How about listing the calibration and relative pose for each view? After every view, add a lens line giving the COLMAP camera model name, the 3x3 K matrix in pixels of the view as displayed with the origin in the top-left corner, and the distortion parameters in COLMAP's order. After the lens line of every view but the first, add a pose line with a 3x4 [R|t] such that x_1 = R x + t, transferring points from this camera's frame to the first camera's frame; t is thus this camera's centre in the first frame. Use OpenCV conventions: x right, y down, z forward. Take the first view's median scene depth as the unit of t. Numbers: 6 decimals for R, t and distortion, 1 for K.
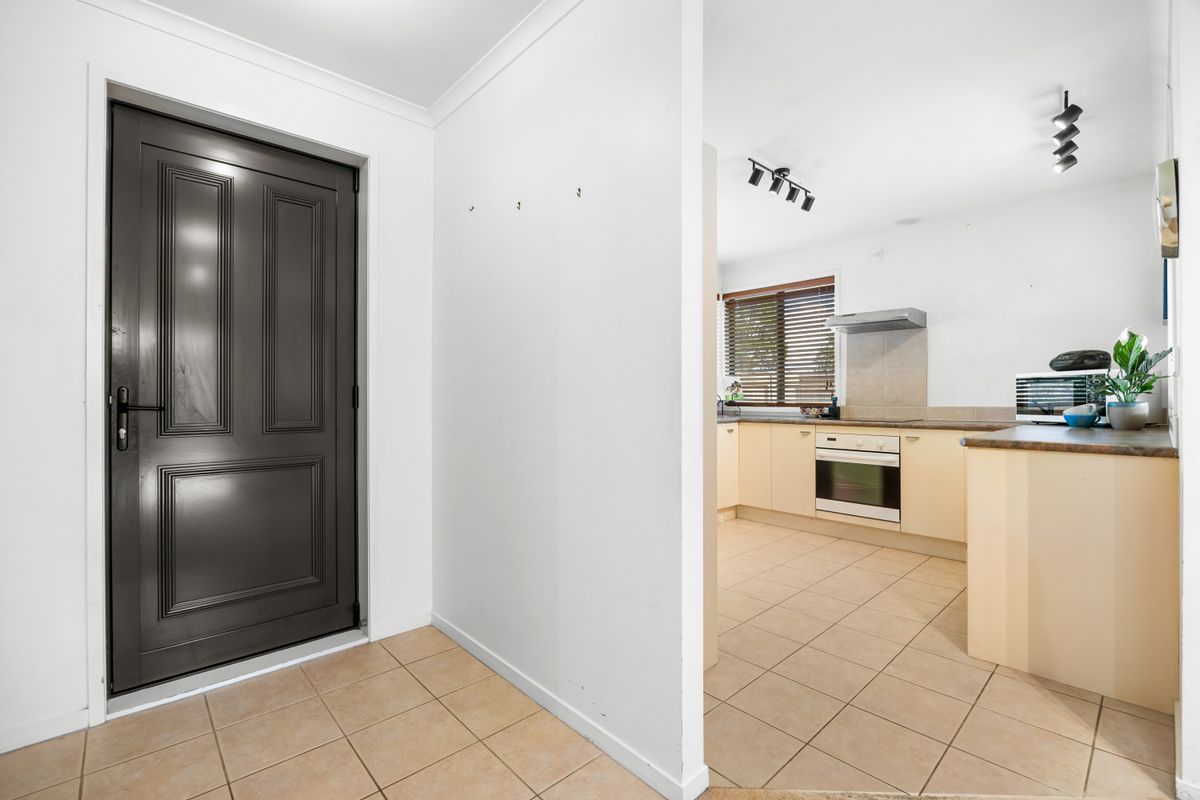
lens RADIAL K [[521.0, 0, 603.4], [0, 521.0, 393.7], [0, 0, 1]] dist [-0.001335, 0.000014]
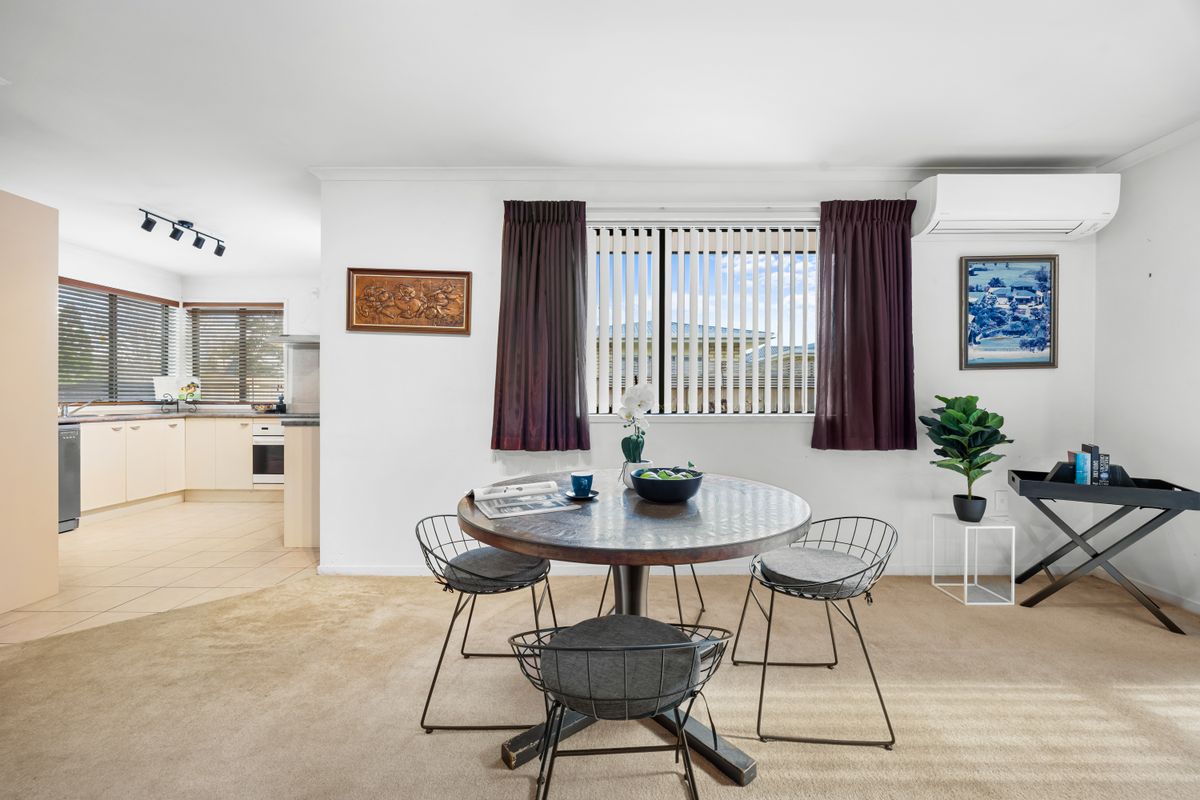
lens RADIAL K [[471.3, 0, 607.3], [0, 471.3, 400.0], [0, 0, 1]] dist [0.001294, -0.000195]
pose [[0.683535, -0.000211, 0.729918, 0.157199], [-0.009637, 0.999910, 0.009314, -0.004530], [-0.729854, -0.013400, 0.683471, -0.453794]]
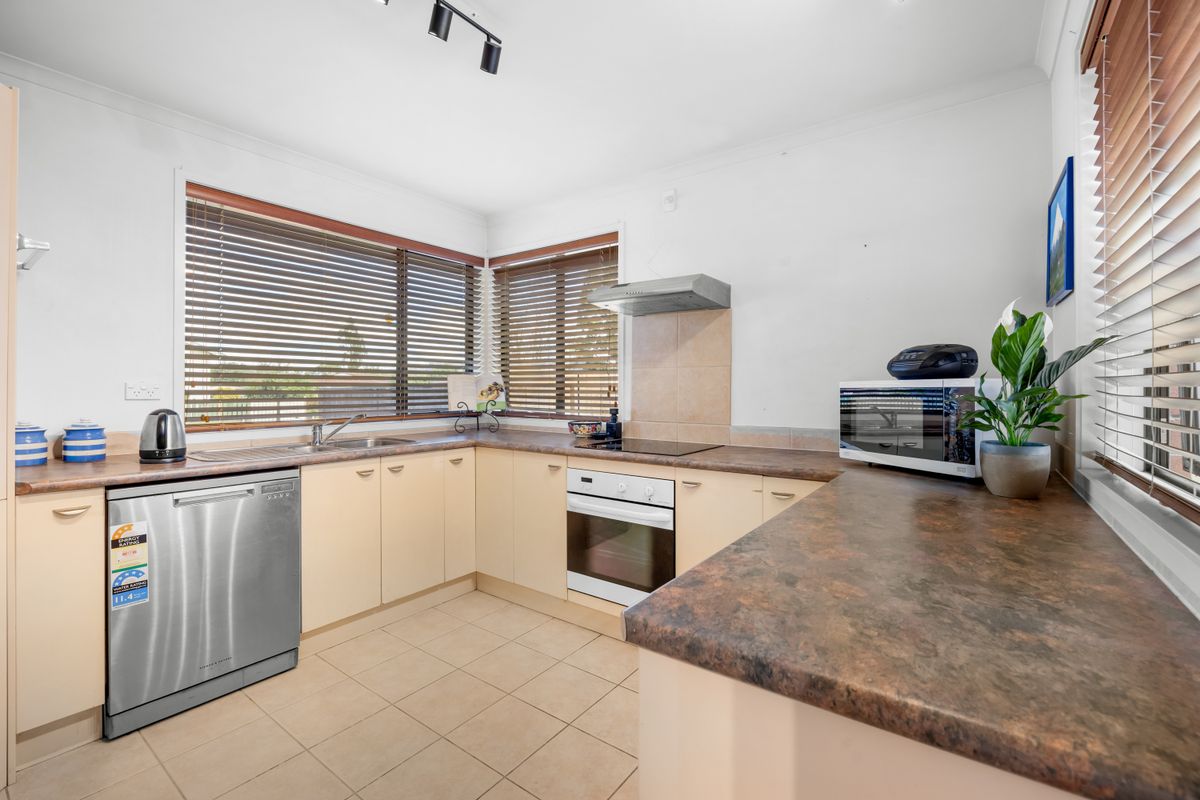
lens RADIAL K [[520.9, 0, 602.7], [0, 520.9, 386.4], [0, 0, 1]] dist [-0.002486, -0.000247]
pose [[0.980748, 0.004582, 0.195222, 0.333195], [-0.005165, 0.999984, 0.002474, -0.026894], [-0.195207, -0.003435, 0.980756, 0.378547]]
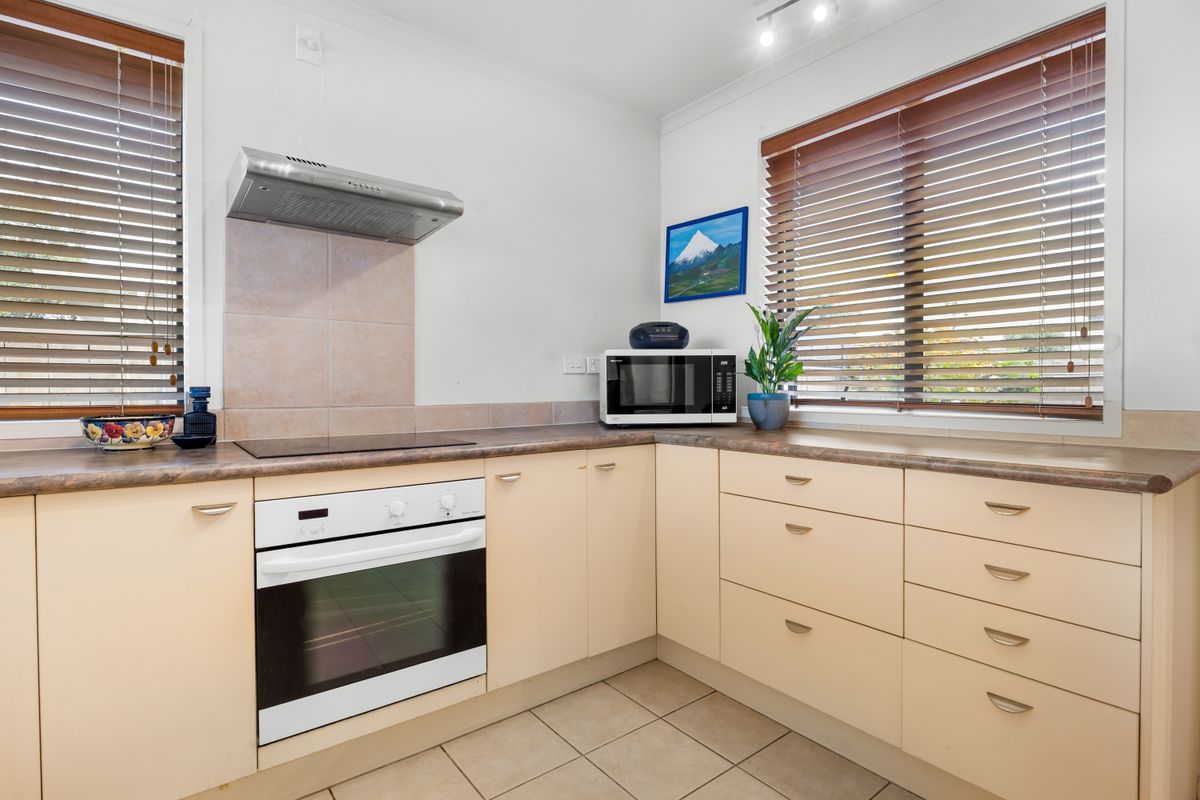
lens RADIAL K [[575.7, 0, 600.0], [0, 575.7, 400.0], [0, 0, 1]] dist [-0.018644, -0.000047]
pose [[0.085924, -0.020719, 0.996086, 0.094034], [-0.005897, 0.999756, 0.021304, 0.006486], [-0.996284, -0.007704, 0.085781, 0.786988]]
